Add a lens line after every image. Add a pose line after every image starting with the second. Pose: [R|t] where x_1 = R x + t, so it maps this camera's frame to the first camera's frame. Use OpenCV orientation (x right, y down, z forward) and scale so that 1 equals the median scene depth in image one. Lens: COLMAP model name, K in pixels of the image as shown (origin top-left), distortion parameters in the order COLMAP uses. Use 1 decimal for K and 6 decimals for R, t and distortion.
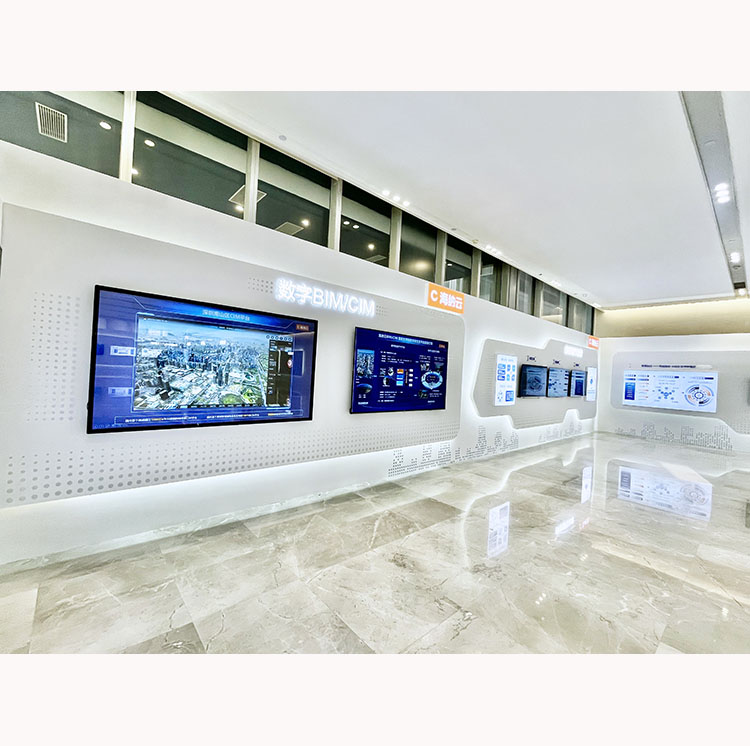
lens RADIAL K [[344.6, 0, 375.0], [0, 344.6, 373.0], [0, 0, 1]] dist [-0.000293, -0.000037]
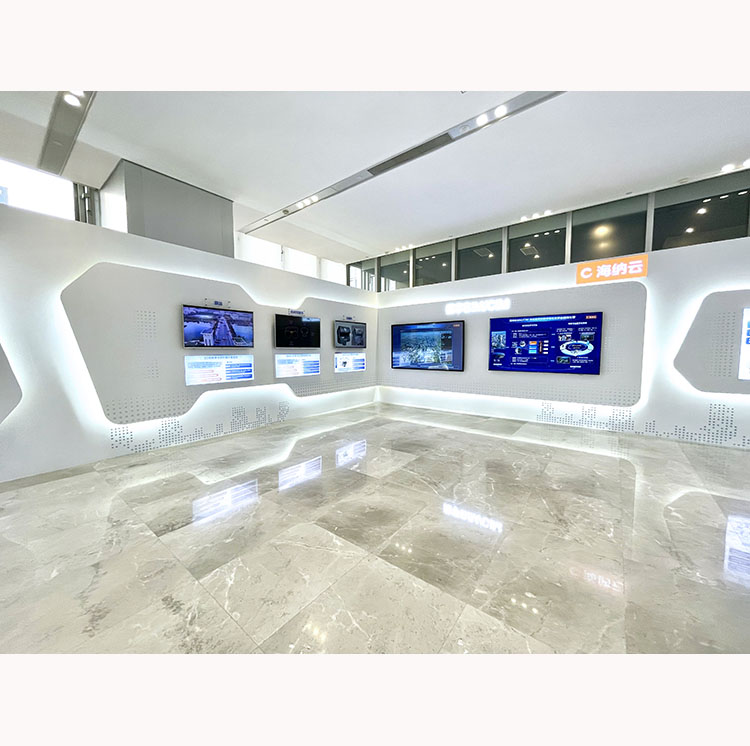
lens RADIAL K [[308.2, 0, 375.0], [0, 308.2, 373.0], [0, 0, 1]] dist [-0.000249, -0.000139]
pose [[0.168058, 0.017762, -0.985617, 1.201958], [0.006867, 0.999792, 0.019188, 0.088381], [0.985753, -0.009993, 0.167901, 0.167874]]
